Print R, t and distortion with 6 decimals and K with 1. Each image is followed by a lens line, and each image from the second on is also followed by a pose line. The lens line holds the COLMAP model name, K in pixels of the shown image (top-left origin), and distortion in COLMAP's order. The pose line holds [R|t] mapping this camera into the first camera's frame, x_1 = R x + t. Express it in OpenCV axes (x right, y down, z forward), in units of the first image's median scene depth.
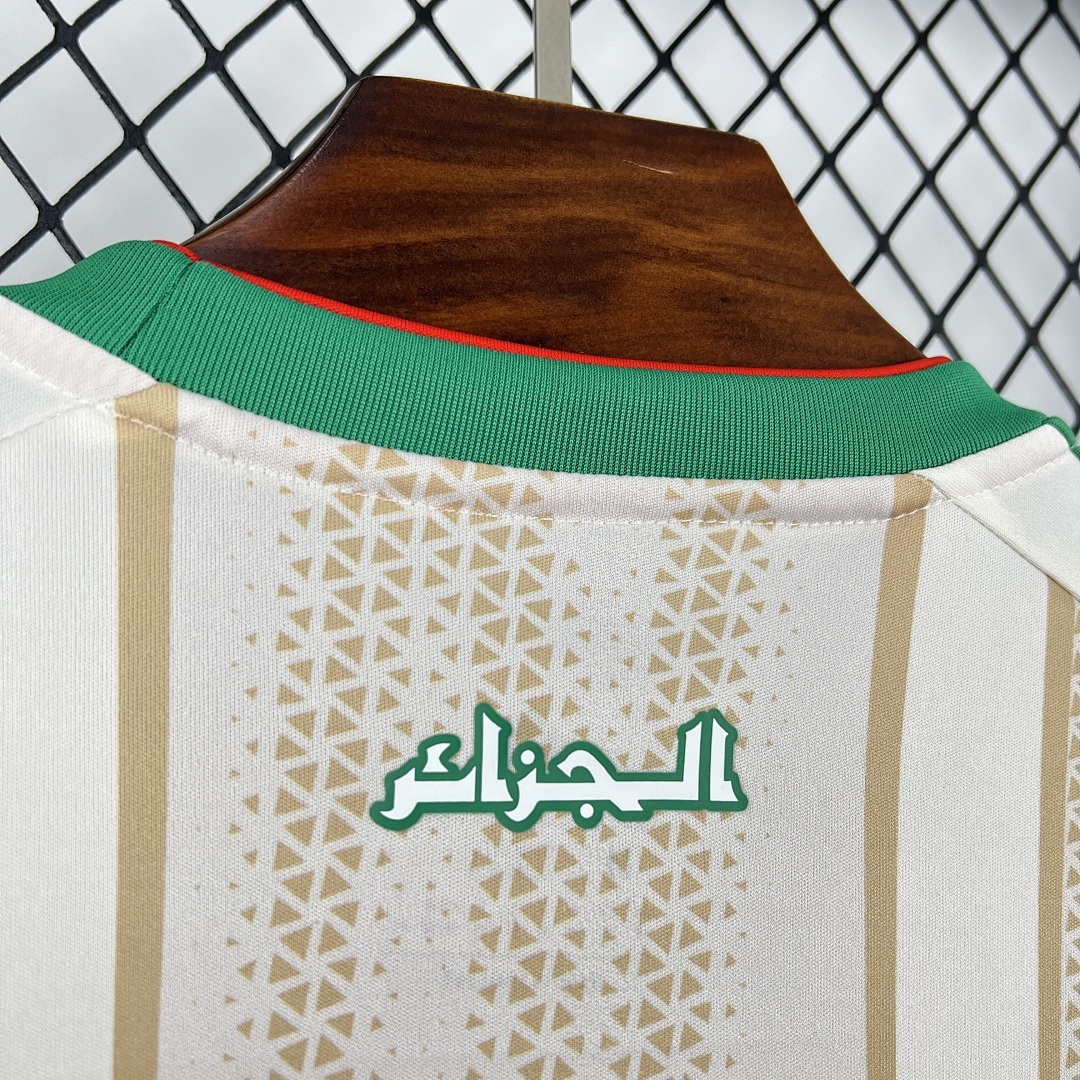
lens RADIAL K [[1090.8, 0, 545.9], [0, 1090.8, 540.8], [0, 0, 1]] dist [0.019021, 0.000000]
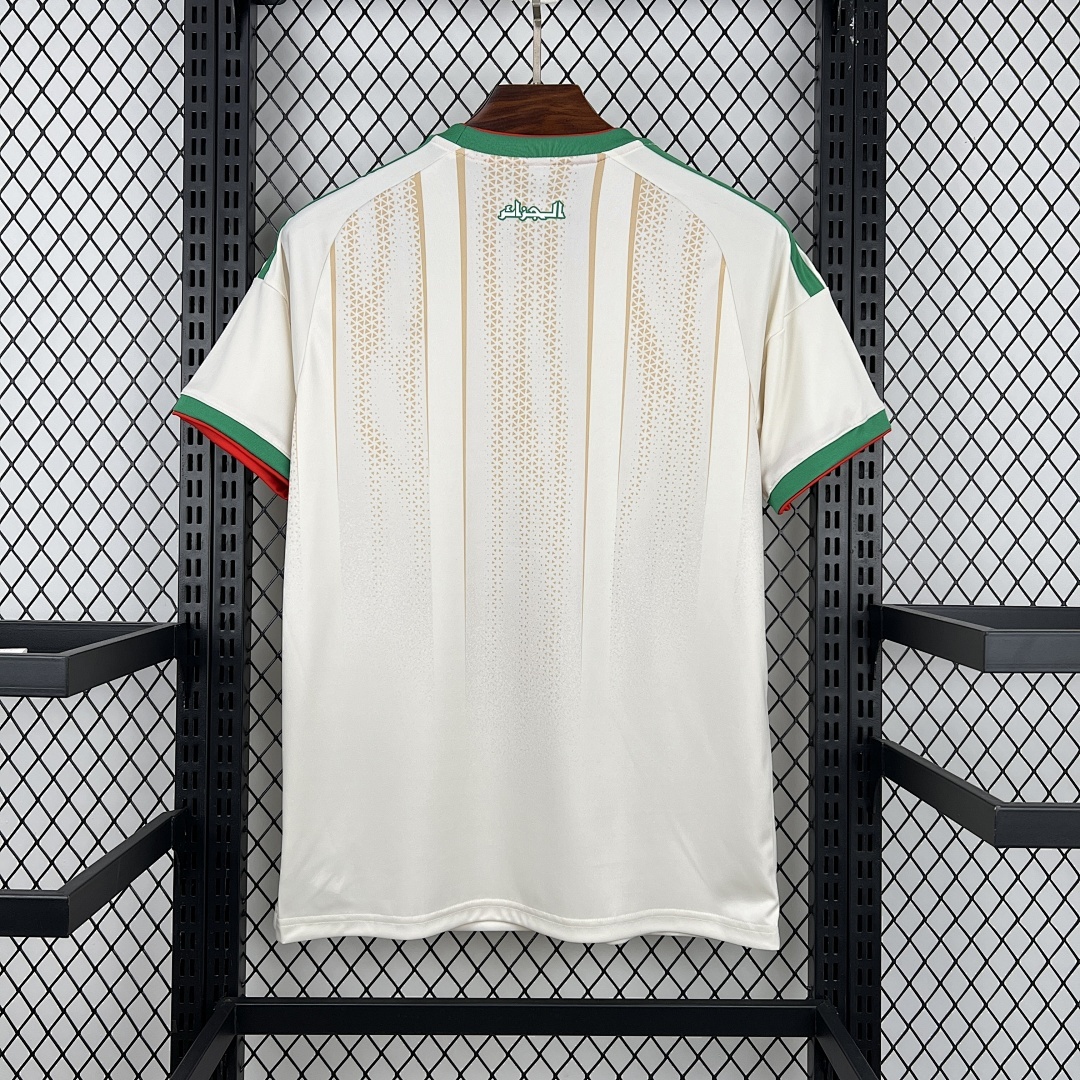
lens RADIAL K [[1090.8, 0, 536.3], [0, 1090.8, 542.6], [0, 0, 1]] dist [0.019021, 0.000000]
pose [[0.947218, 0.009544, -0.320448, 1.908565], [0.042714, 0.986888, 0.155652, 1.039073], [0.317732, -0.161124, 0.934391, -4.666836]]
